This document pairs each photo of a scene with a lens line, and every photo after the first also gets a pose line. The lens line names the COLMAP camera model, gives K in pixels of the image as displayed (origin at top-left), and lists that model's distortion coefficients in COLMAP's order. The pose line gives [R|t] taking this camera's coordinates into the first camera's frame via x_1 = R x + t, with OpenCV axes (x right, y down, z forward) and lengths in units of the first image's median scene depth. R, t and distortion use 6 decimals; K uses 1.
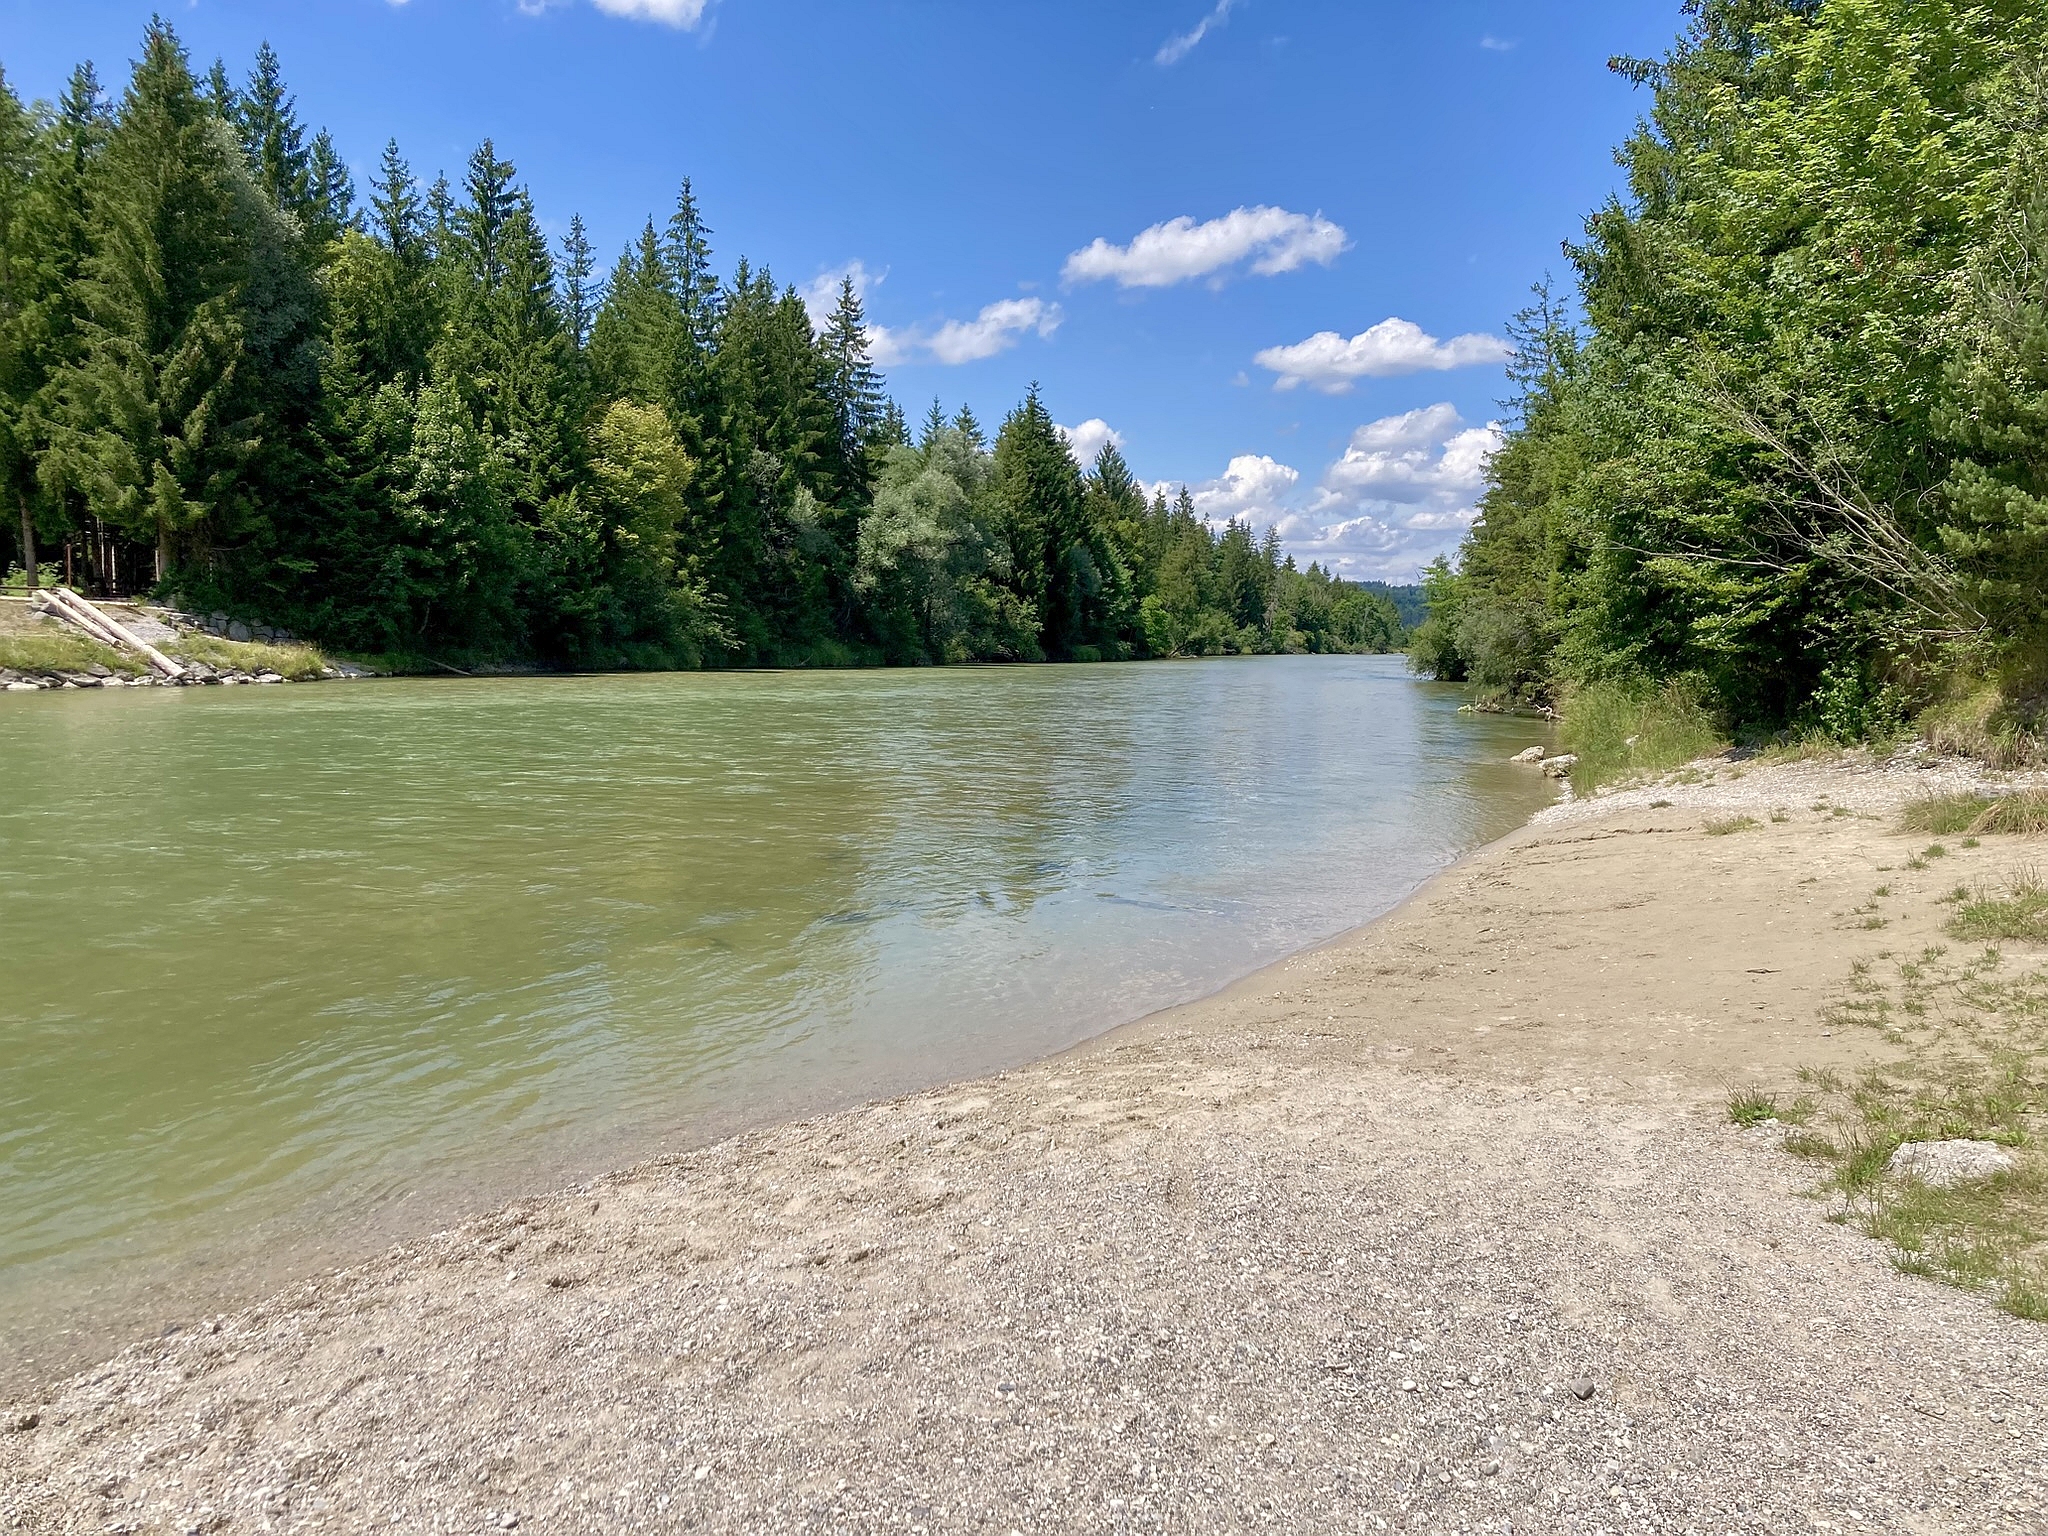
lens RADIAL K [[1675.9, 0, 1024.0], [0, 1675.9, 768.0], [0, 0, 1]] dist [-0.002088, 0.094887]
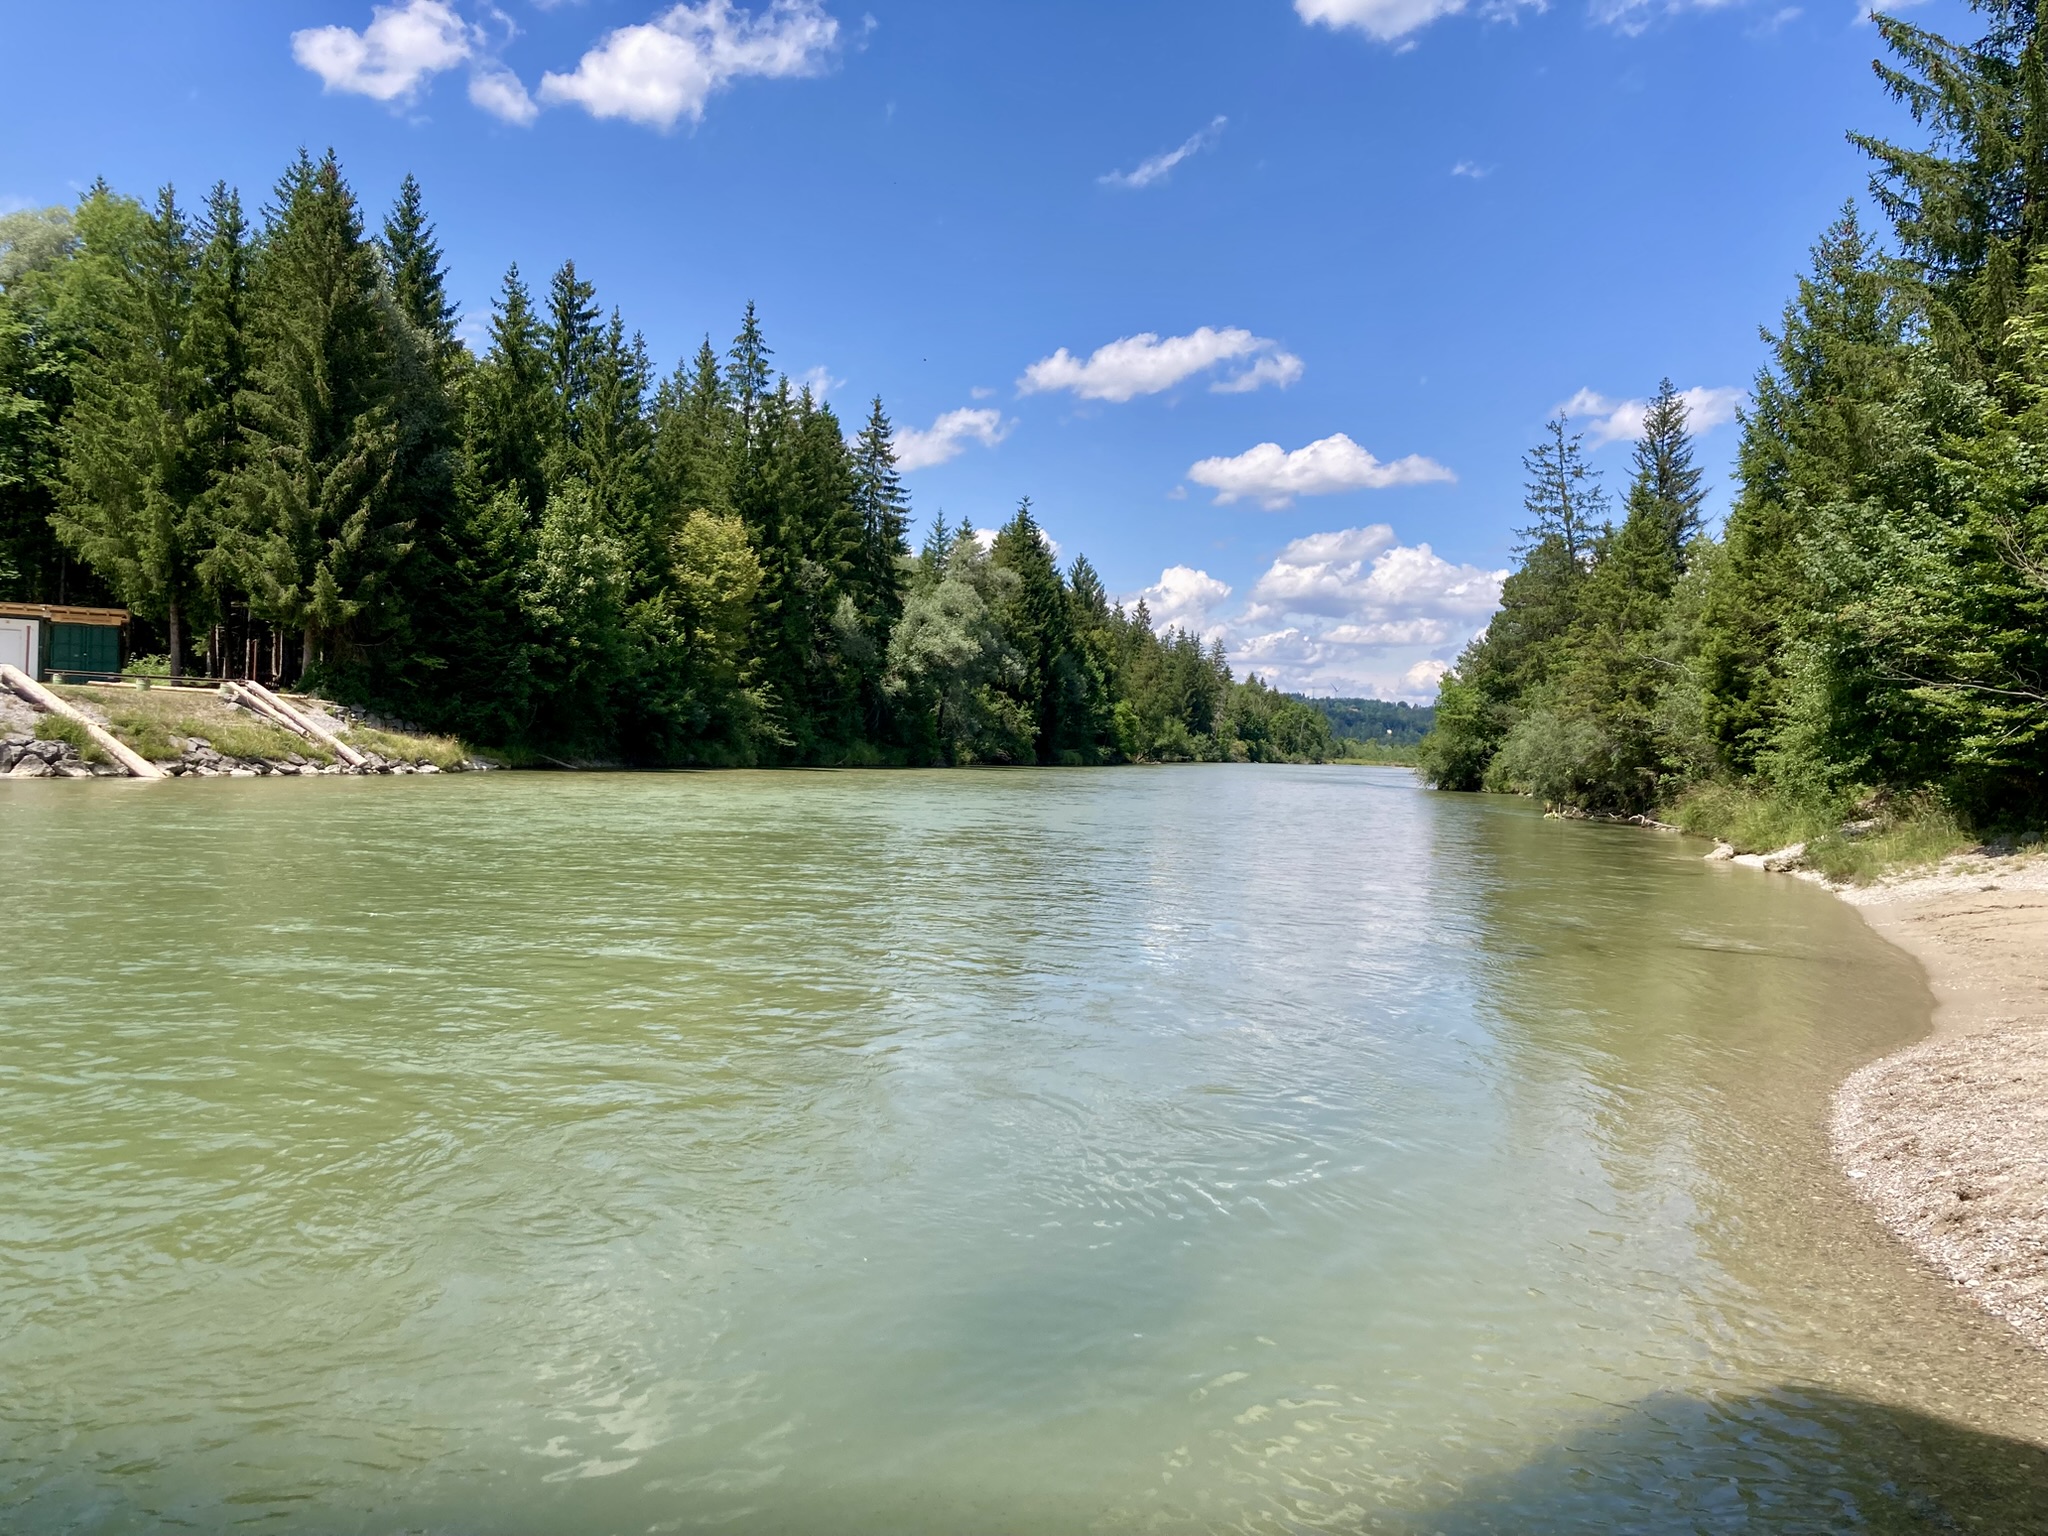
lens RADIAL K [[1695.3, 0, 995.5], [0, 1695.3, 763.7], [0, 0, 1]] dist [0.089148, -0.003204]
pose [[0.998633, 0.017208, 0.049362, -0.099174], [-0.013964, 0.997766, -0.065330, 0.005845], [-0.050376, 0.064552, 0.996642, -0.058986]]
